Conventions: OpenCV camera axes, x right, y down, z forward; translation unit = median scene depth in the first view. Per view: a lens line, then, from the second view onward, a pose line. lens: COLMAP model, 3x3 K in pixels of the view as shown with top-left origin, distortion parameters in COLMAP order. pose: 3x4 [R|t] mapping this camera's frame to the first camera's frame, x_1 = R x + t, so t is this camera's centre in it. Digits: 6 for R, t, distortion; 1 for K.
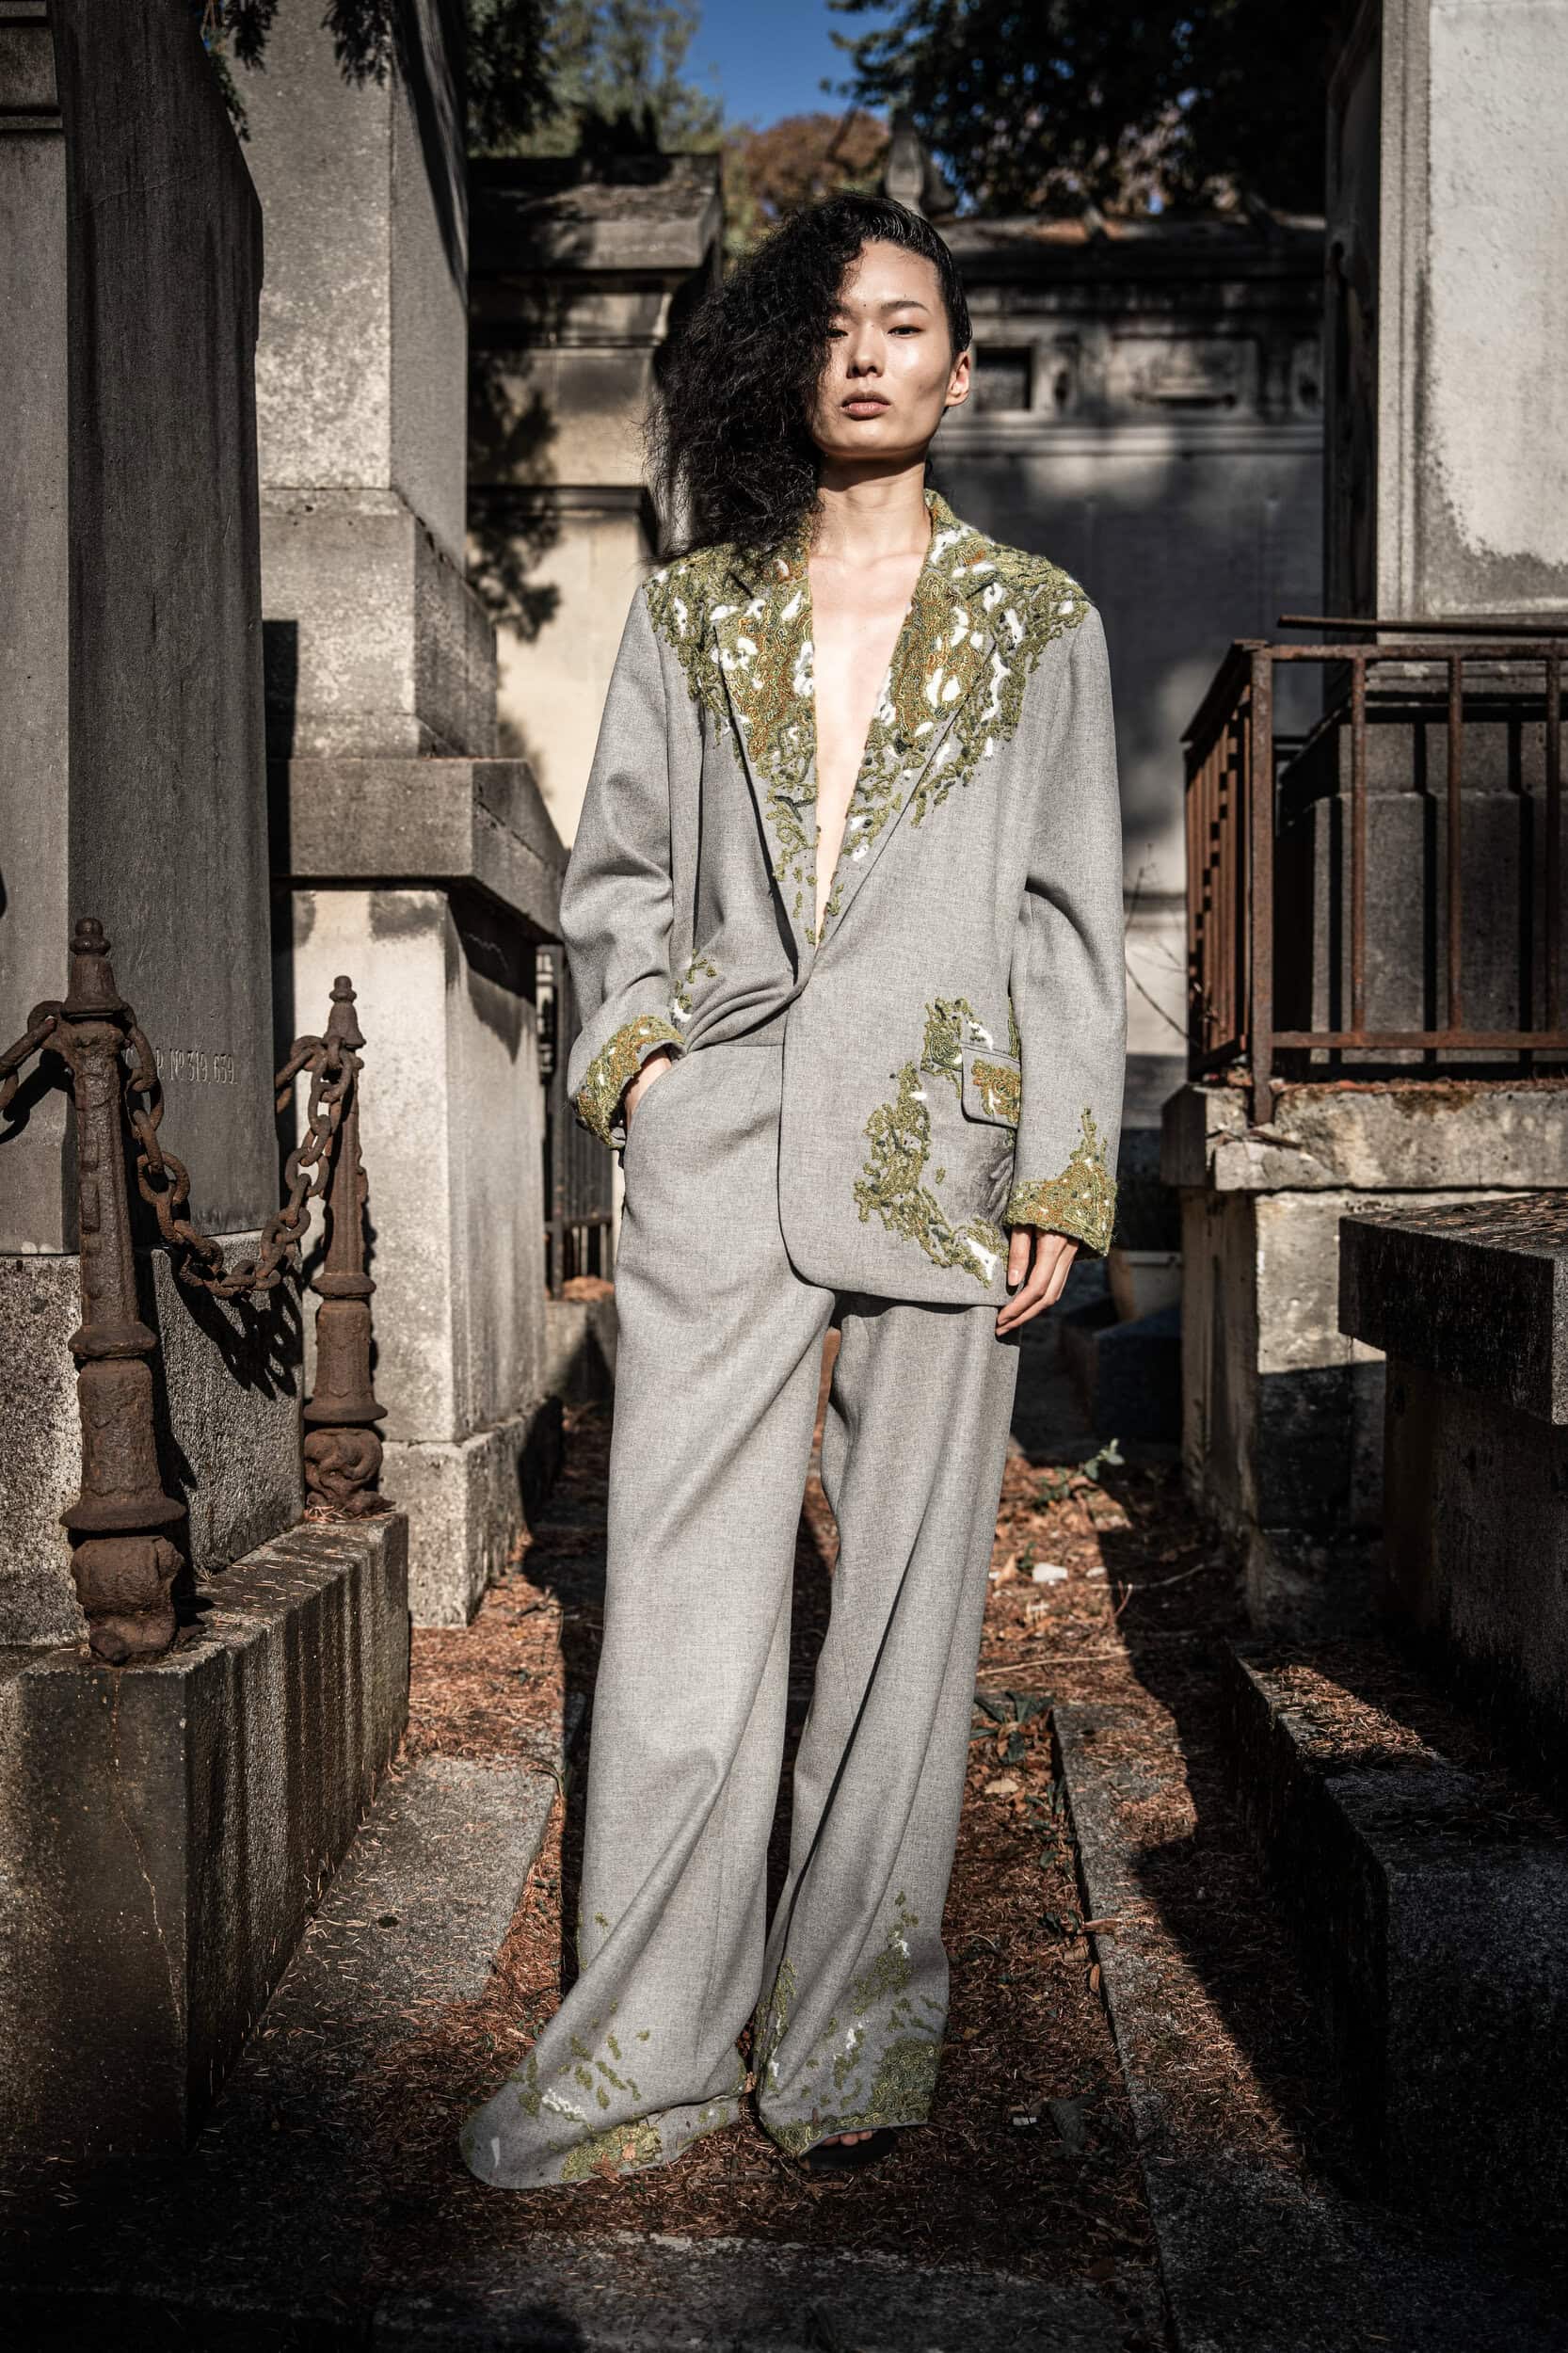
lens RADIAL K [[2552.0, 0, 769.6], [0, 2552.0, 1228.3], [0, 0, 1]] dist [0.054421, 0.000000]
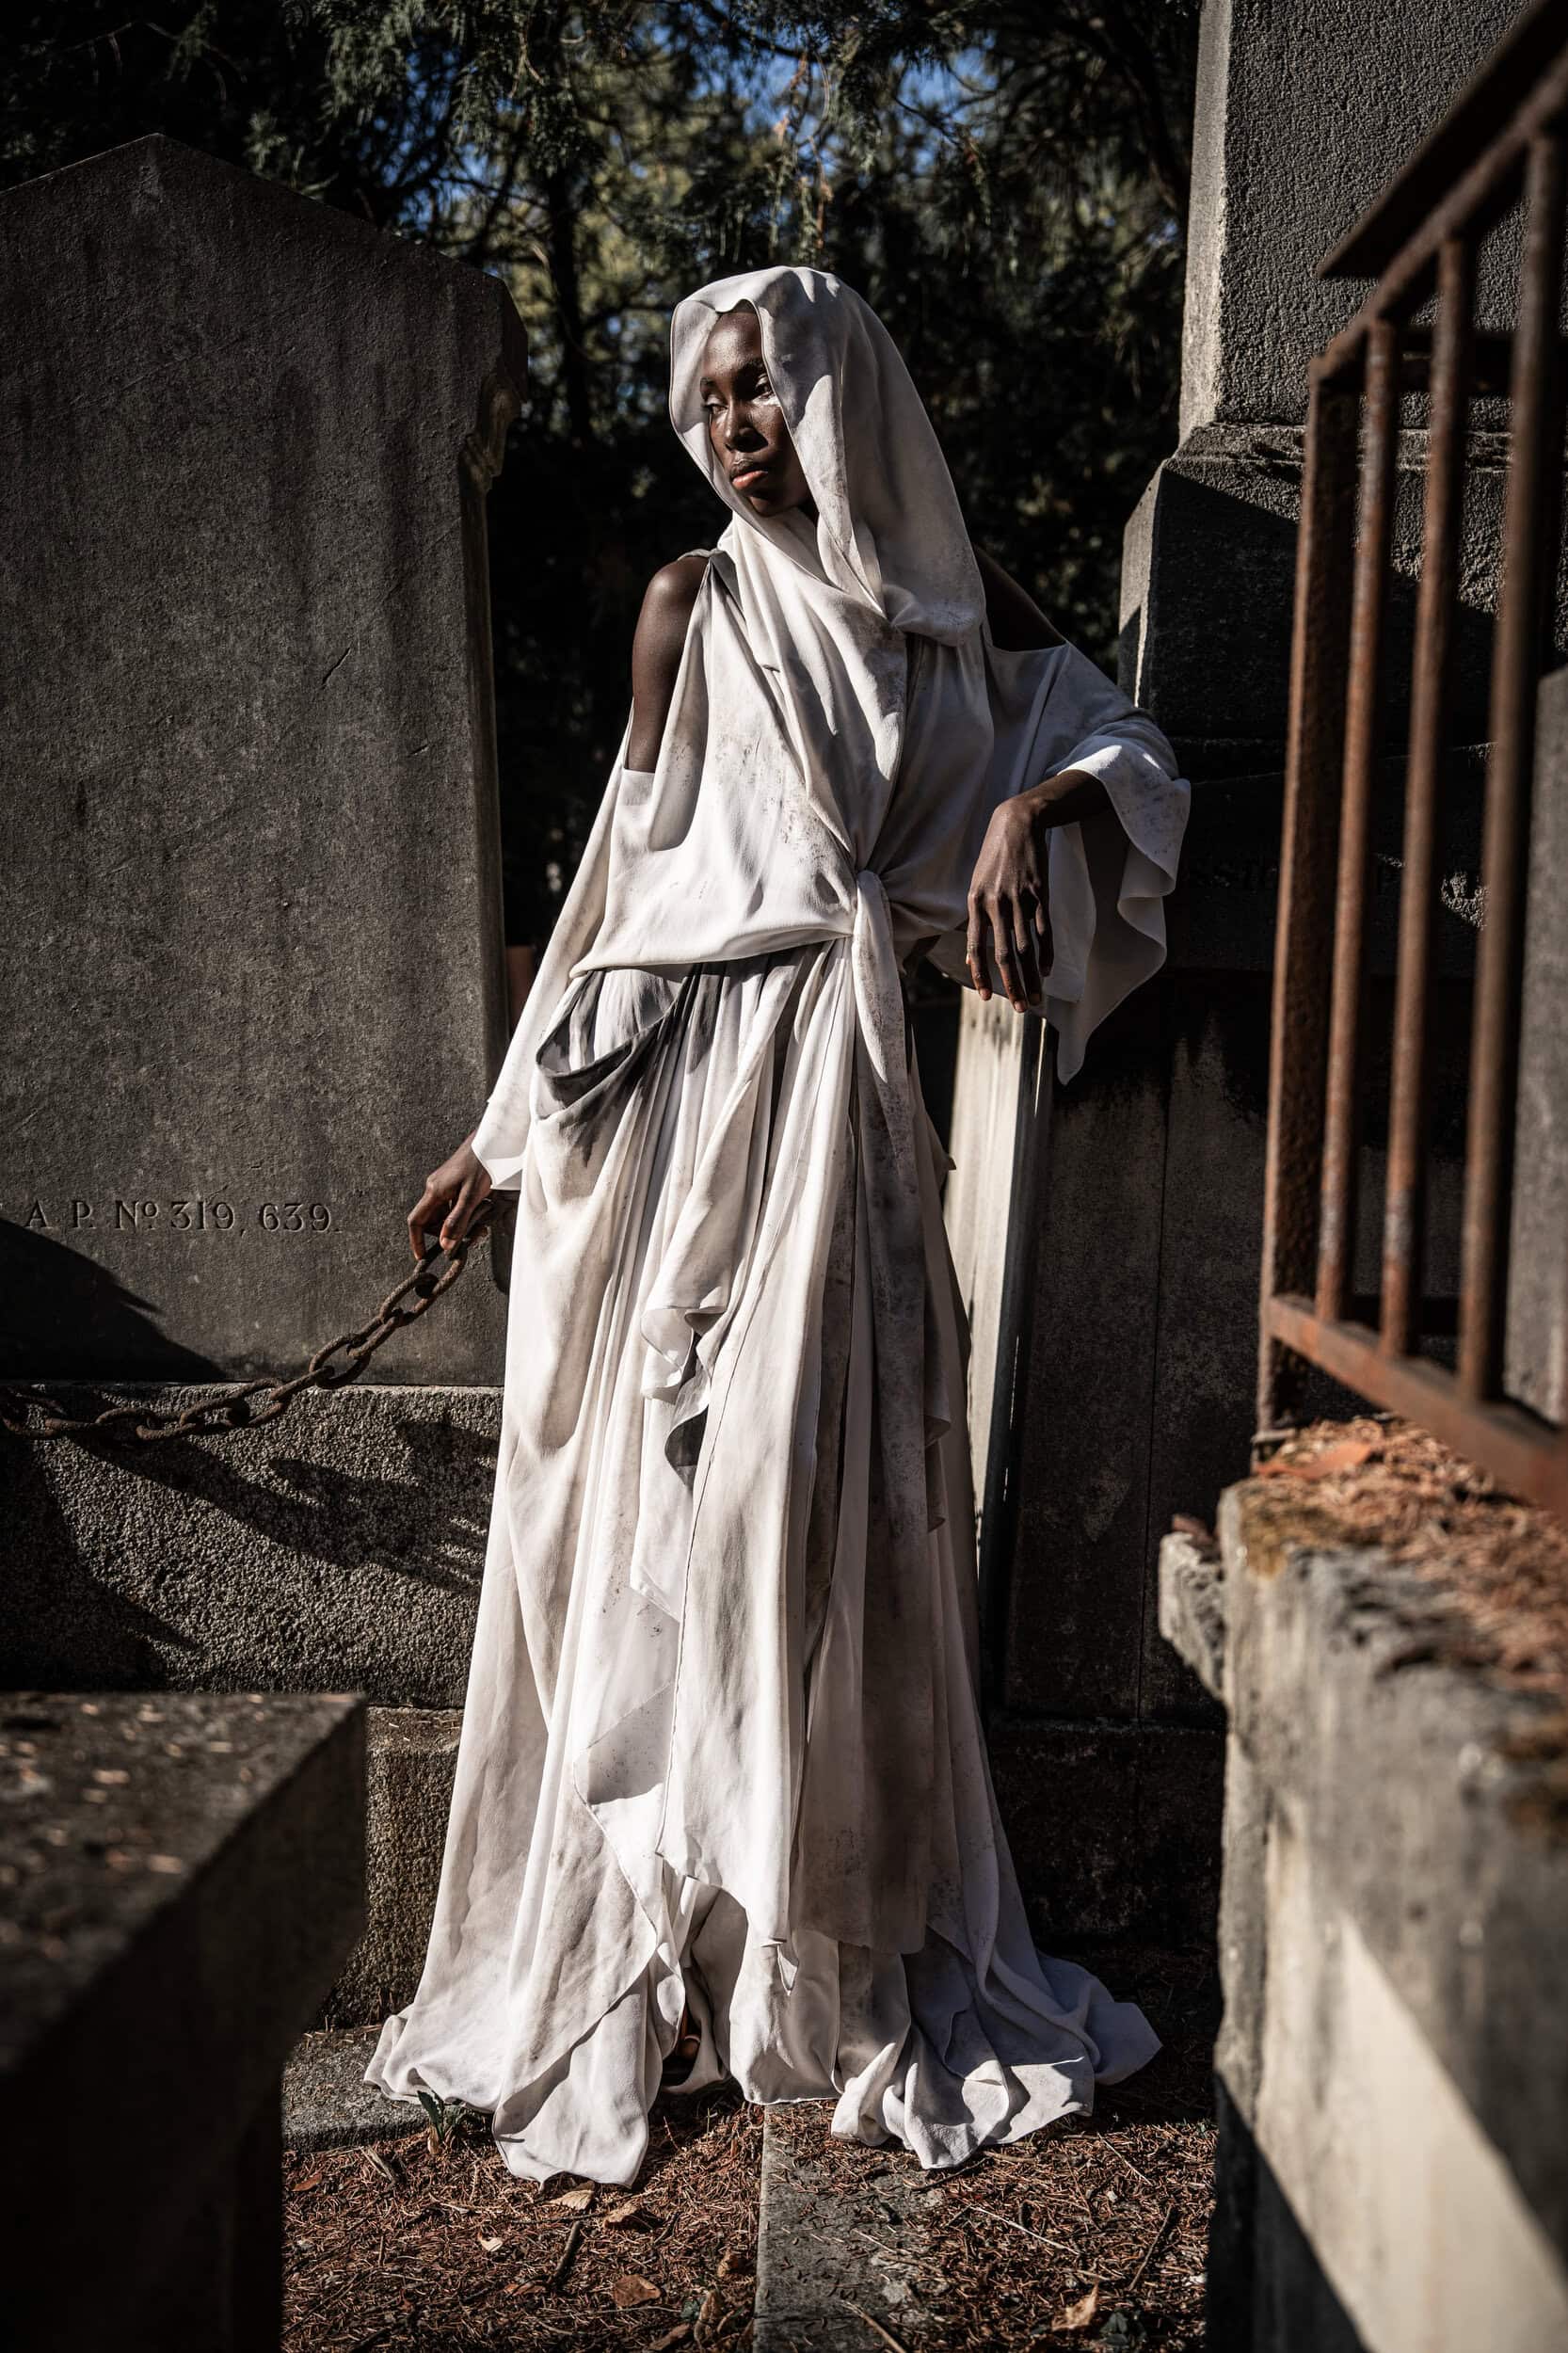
lens RADIAL K [[2531.8, 0, 778.5], [0, 2531.8, 1192.8], [0, 0, 1]] dist [0.052212, 0.000000]
pose [[0.044012, 0.069491, -0.996611, 0.615447], [-0.055070, 0.996230, 0.067033, -0.117761], [0.997512, 0.051933, 0.047673, 0.903878]]
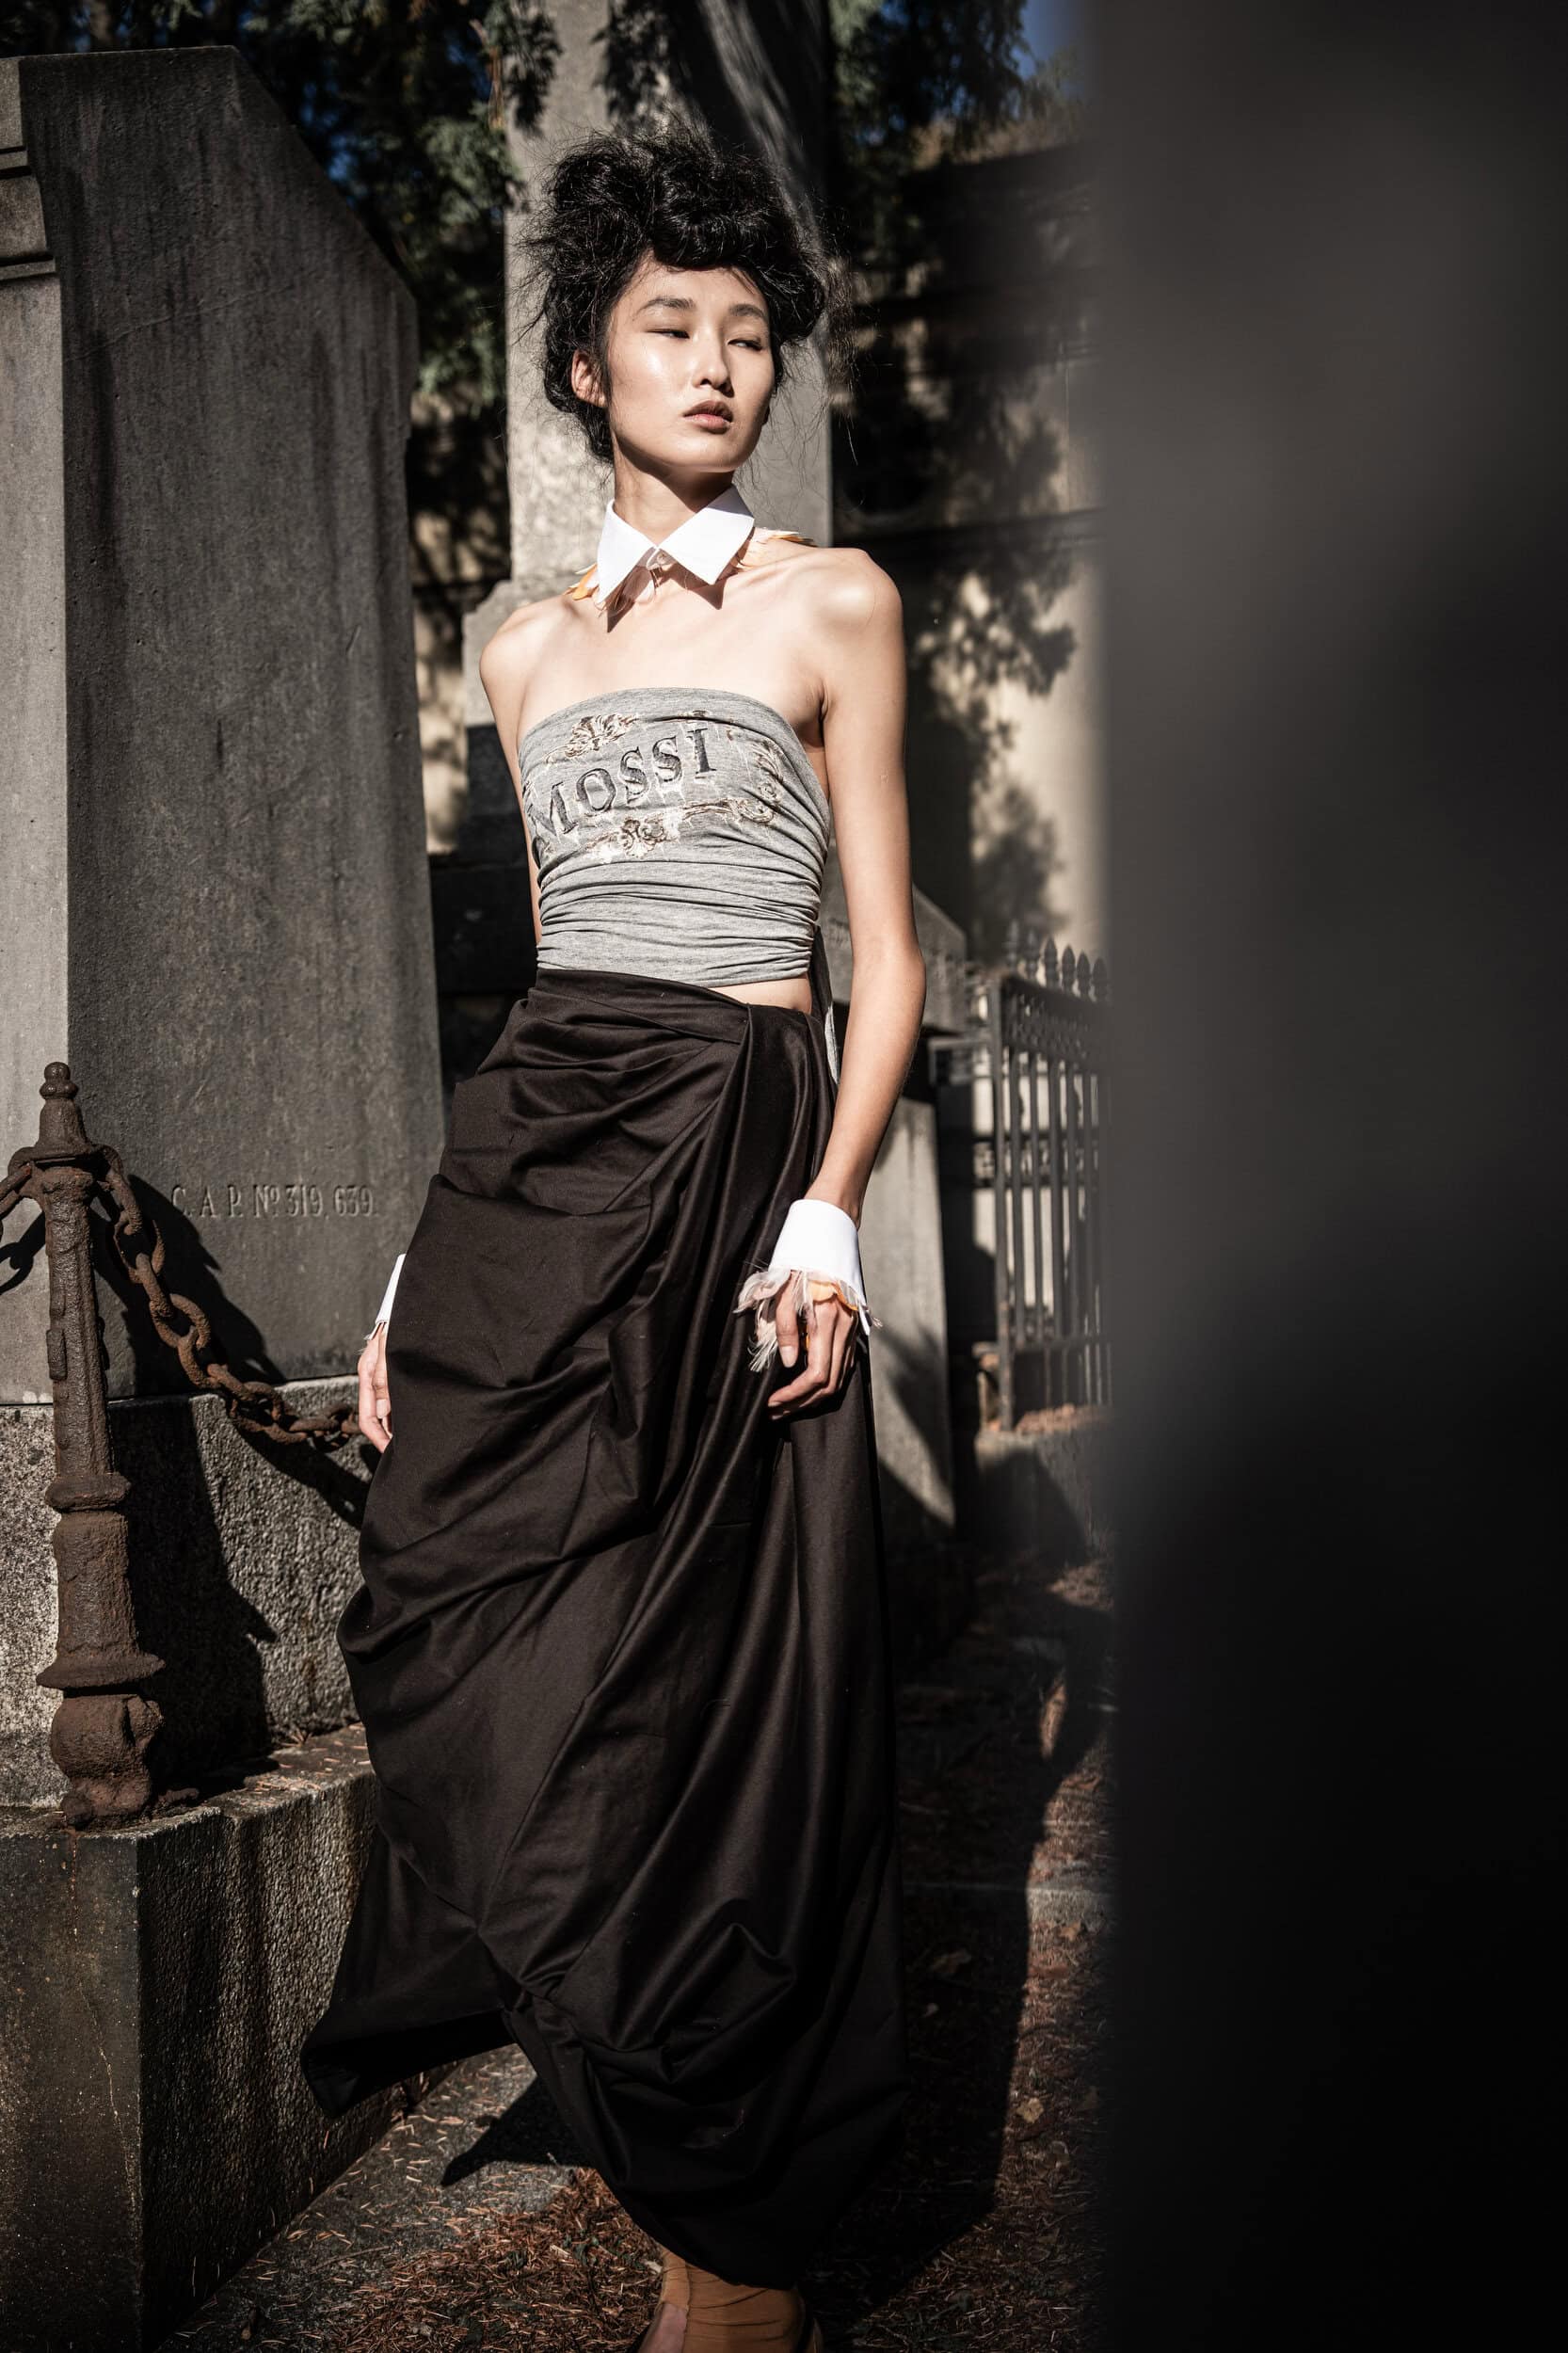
lens RADIAL K [[2965.4, 0, 837.3], [0, 2965.4, 1201.2], [0, 0, 1]] dist [0.127216, 0.000000]
pose [[0.959805, -0.034046, -0.278593, 0.213707], [0.021062, 0.998554, -0.049469, -0.002730], [0.279875, 0.041613, 0.959134, -0.011288]]
